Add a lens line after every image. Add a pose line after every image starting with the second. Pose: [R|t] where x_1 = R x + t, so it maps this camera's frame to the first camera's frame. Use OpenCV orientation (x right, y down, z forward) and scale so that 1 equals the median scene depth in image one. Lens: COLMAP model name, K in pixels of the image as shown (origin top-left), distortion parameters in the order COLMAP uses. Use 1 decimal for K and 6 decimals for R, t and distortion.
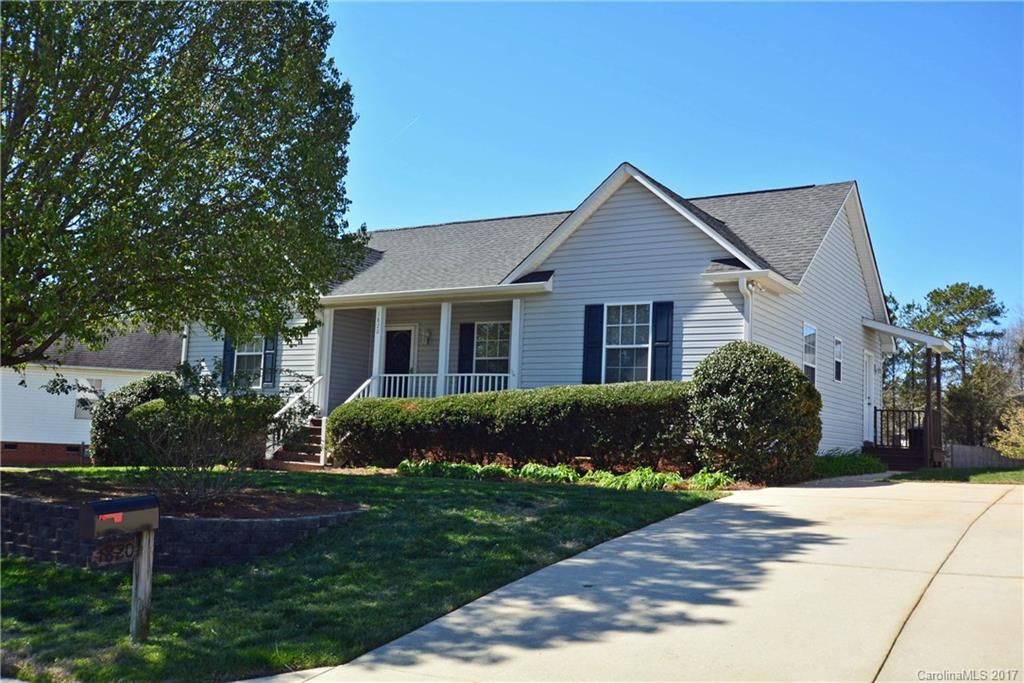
lens RADIAL K [[1008.4, 0, 509.2], [0, 1008.4, 342.5], [0, 0, 1]] dist [0.021775, 0.000000]
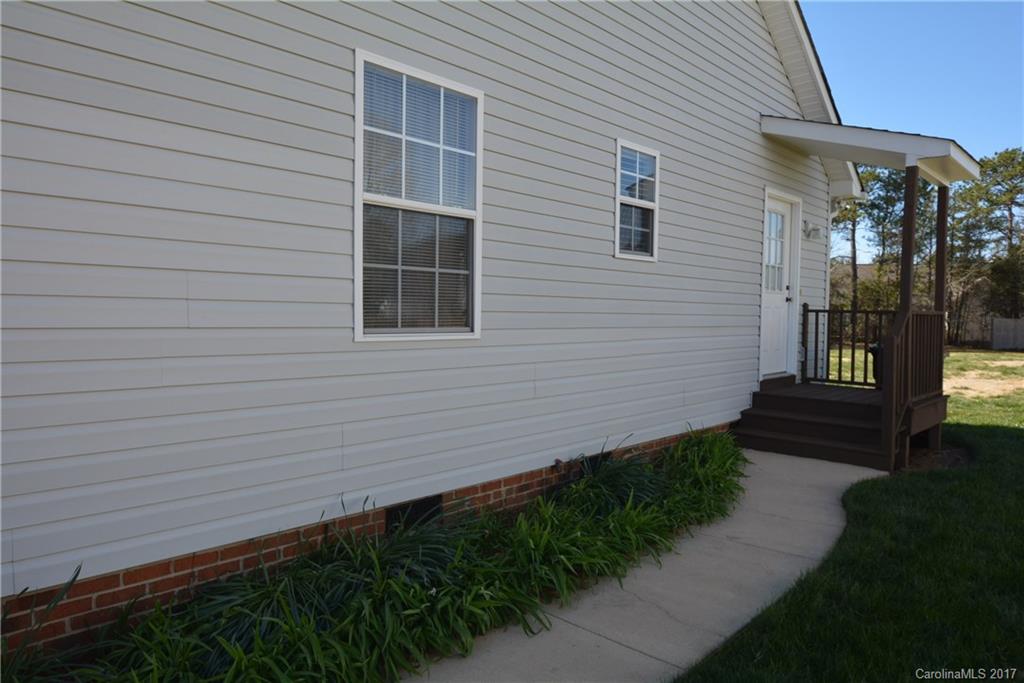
lens RADIAL K [[663.0, 0, 514.3], [0, 663.0, 340.6], [0, 0, 1]] dist [-0.013745, 0.014113]
pose [[0.974851, -0.021582, -0.221811, 0.124152], [0.052414, 0.989584, 0.134072, 0.012543], [0.216607, -0.142326, 0.965828, 0.272733]]
